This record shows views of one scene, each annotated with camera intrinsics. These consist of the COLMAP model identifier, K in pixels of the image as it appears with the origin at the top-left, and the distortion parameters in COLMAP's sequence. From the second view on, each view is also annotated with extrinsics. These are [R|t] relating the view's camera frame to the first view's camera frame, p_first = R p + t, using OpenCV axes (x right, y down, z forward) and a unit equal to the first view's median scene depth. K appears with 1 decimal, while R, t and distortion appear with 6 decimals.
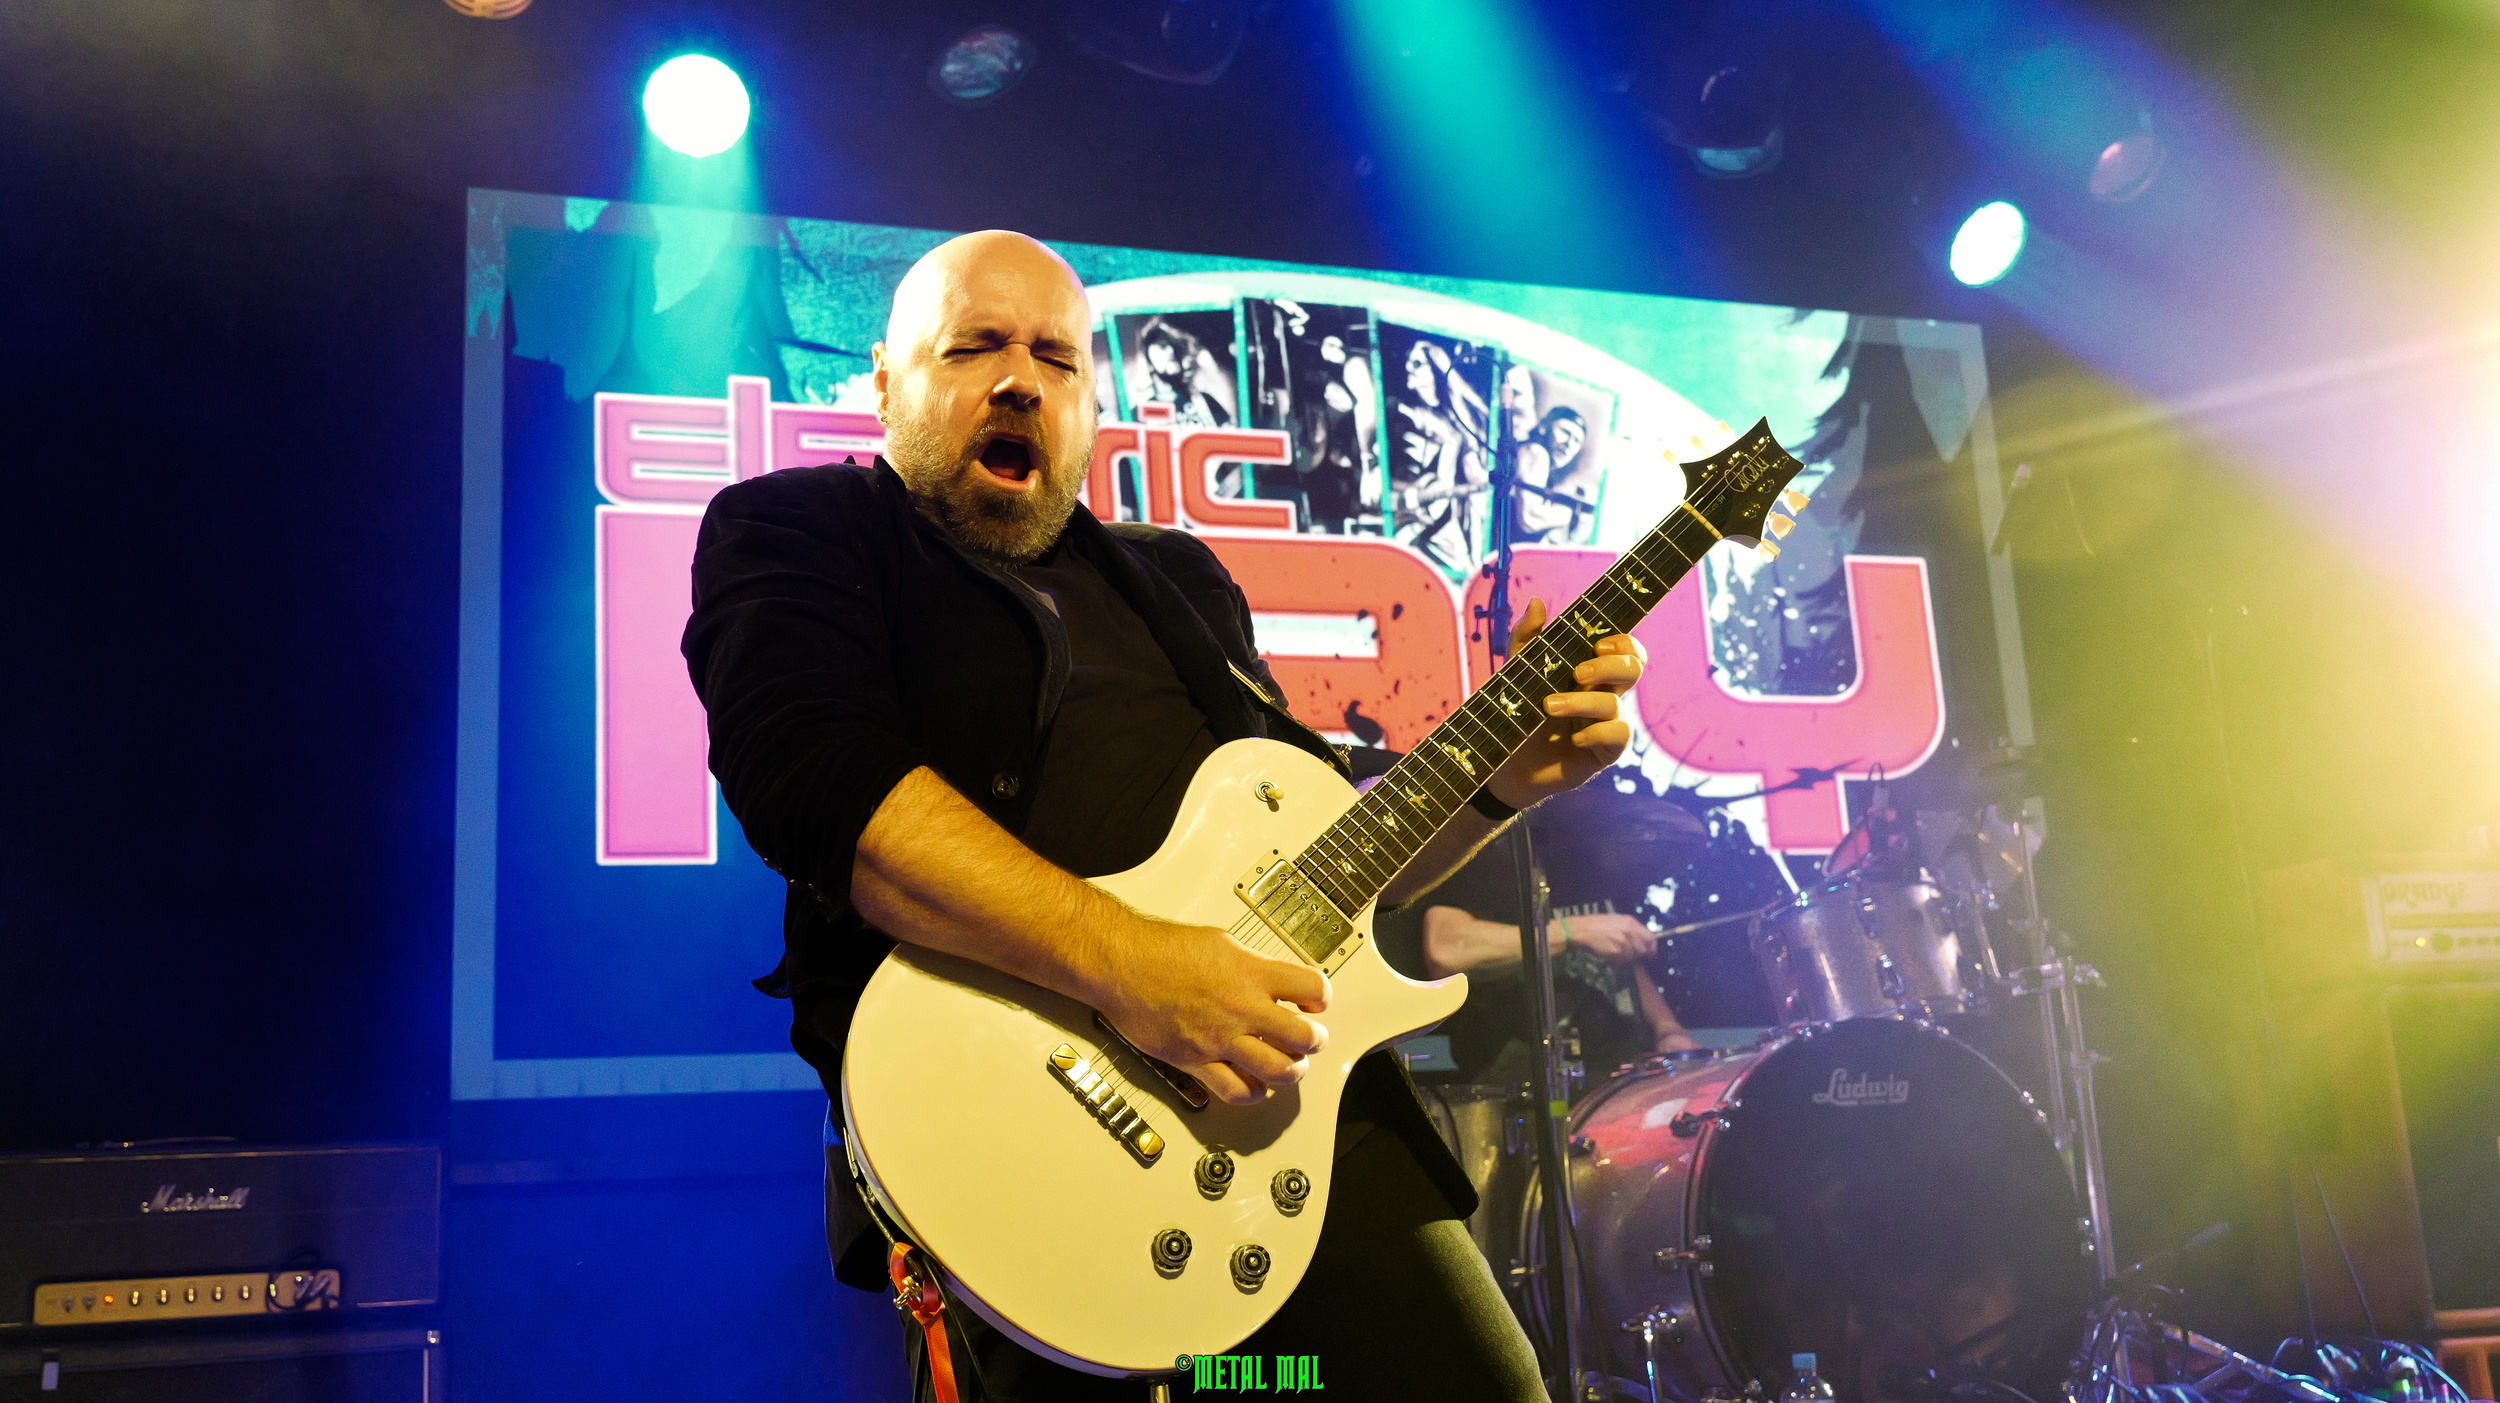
lens RADIAL K [[2396.7, 0, 1224.8], [0, 2396.7, 694.5], [0, 0, 1]] dist [0.015879, -0.004455]
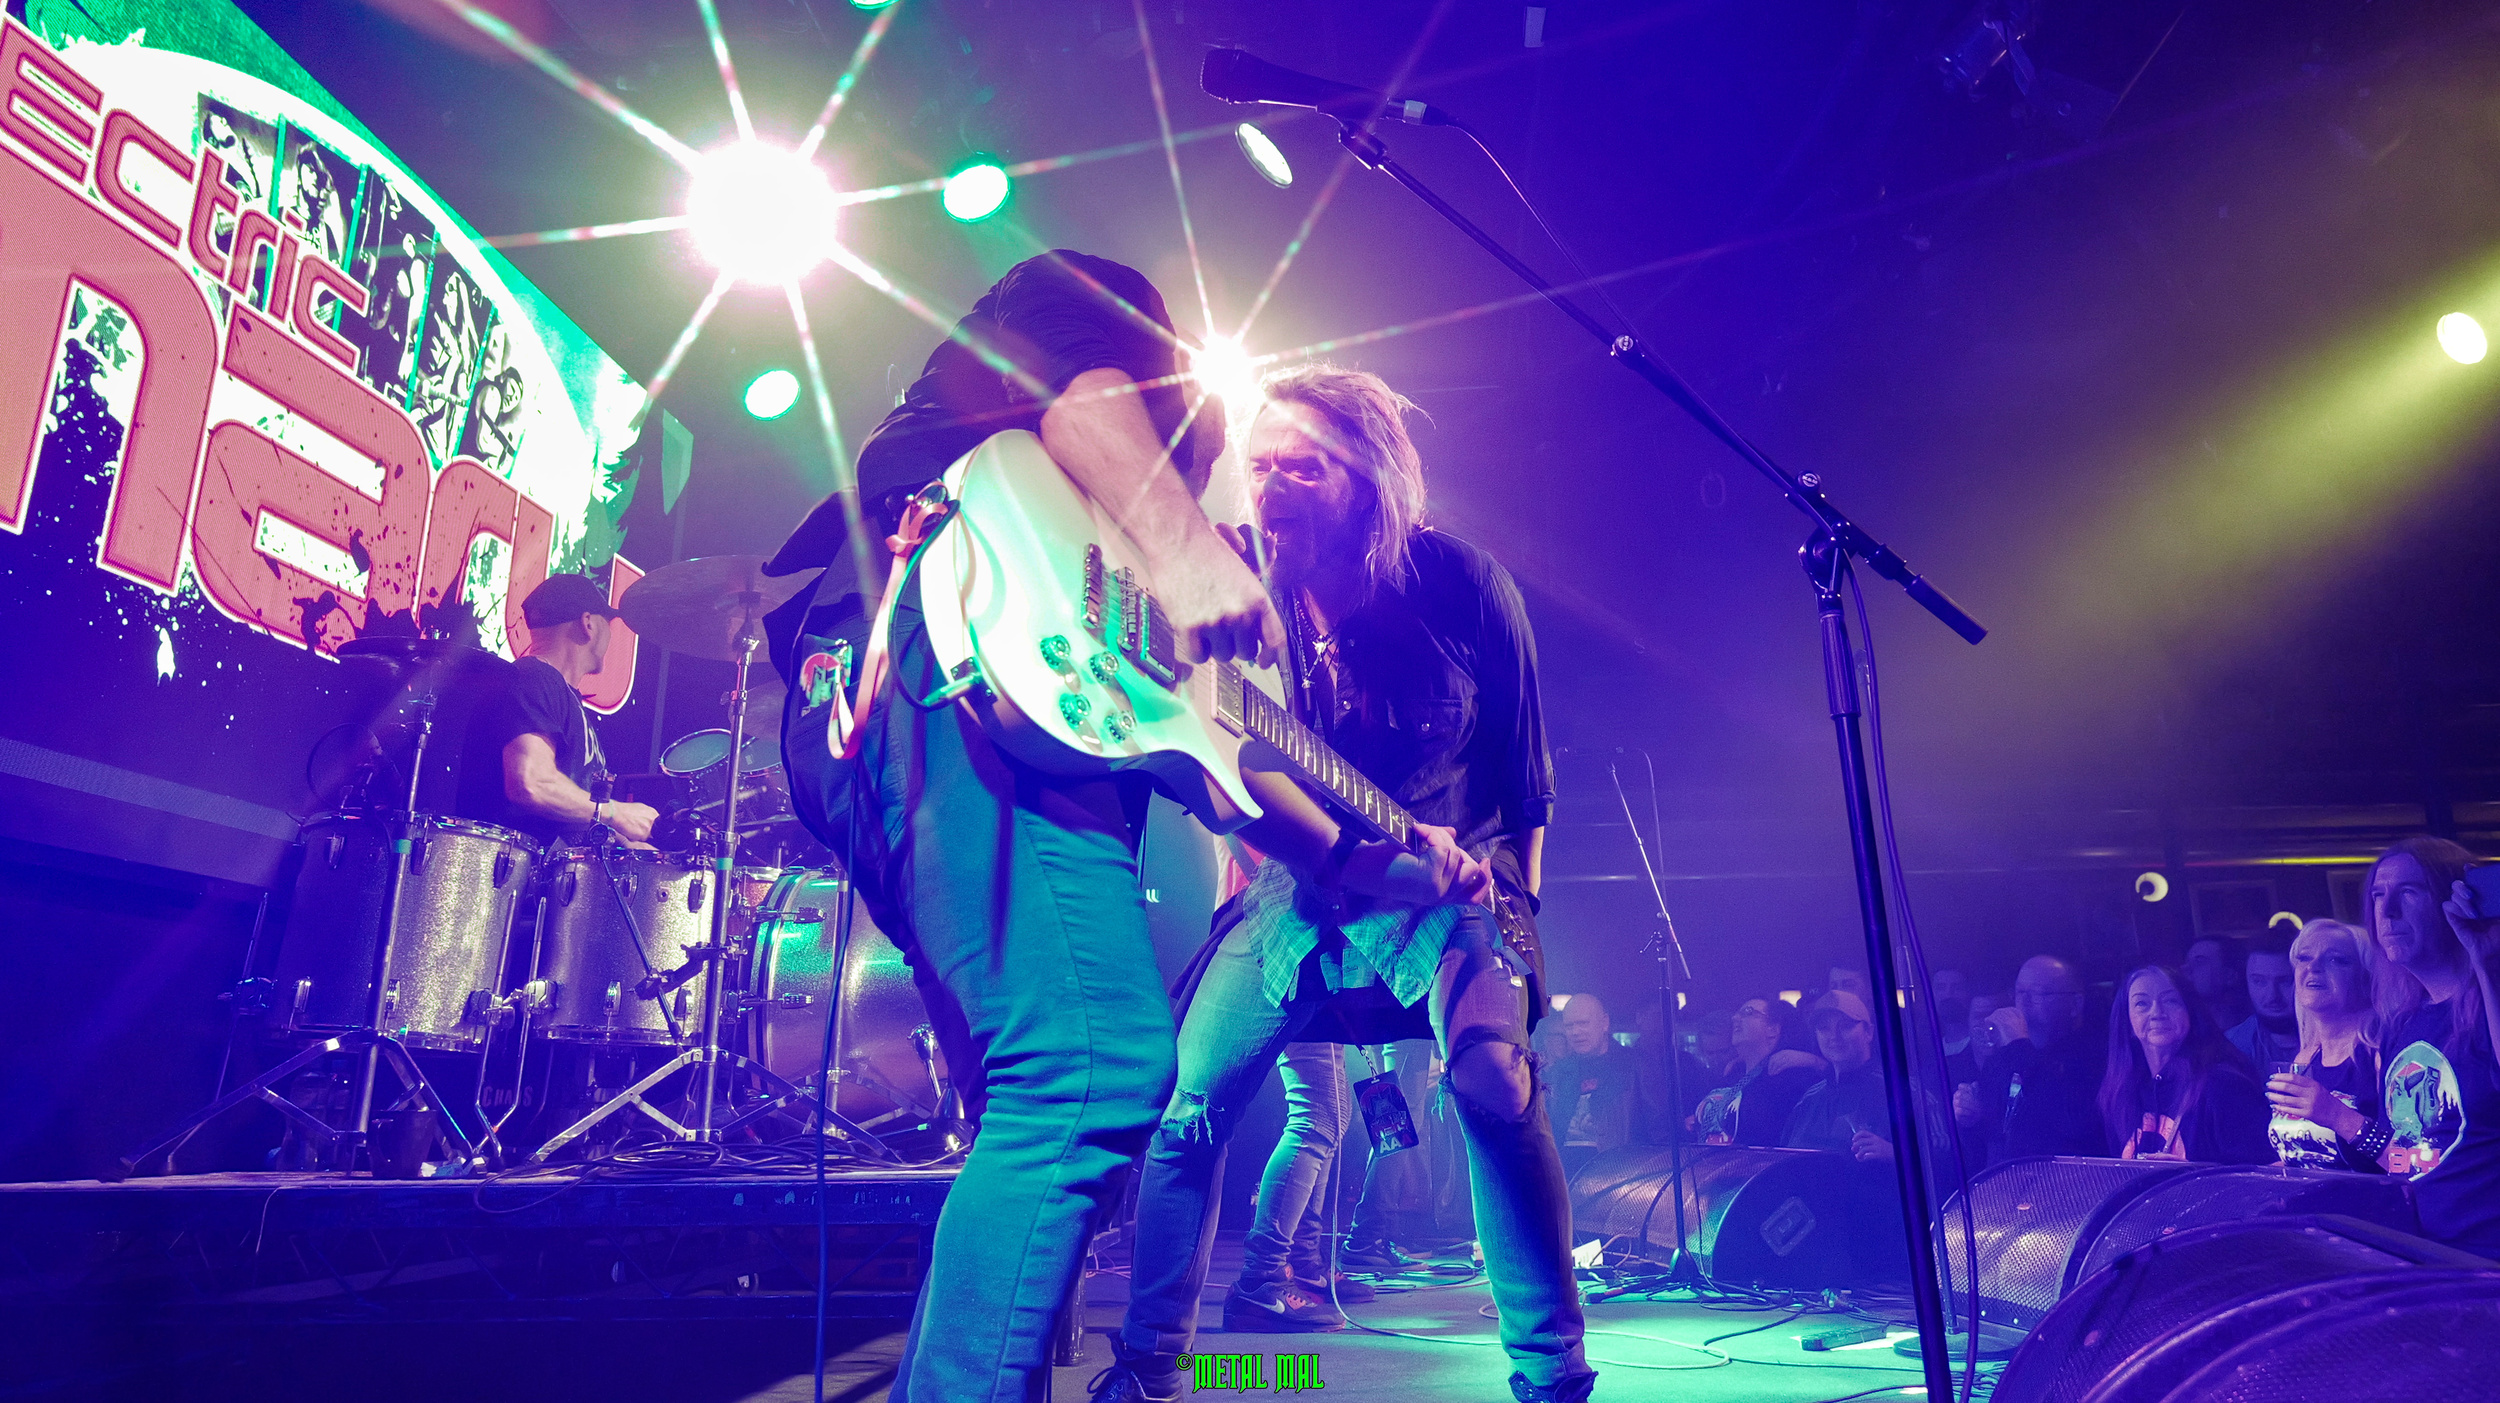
lens RADIAL K [[1661.0, 0, 1253.2], [0, 1661.0, 611.8], [0, 0, 1]] dist [-0.005617, 0.017260]
pose [[0.418621, 0.315963, 0.851425, -0.423741], [-0.223382, 0.944547, -0.240690, 0.132595], [-0.880260, -0.089434, 0.465988, 0.234502]]
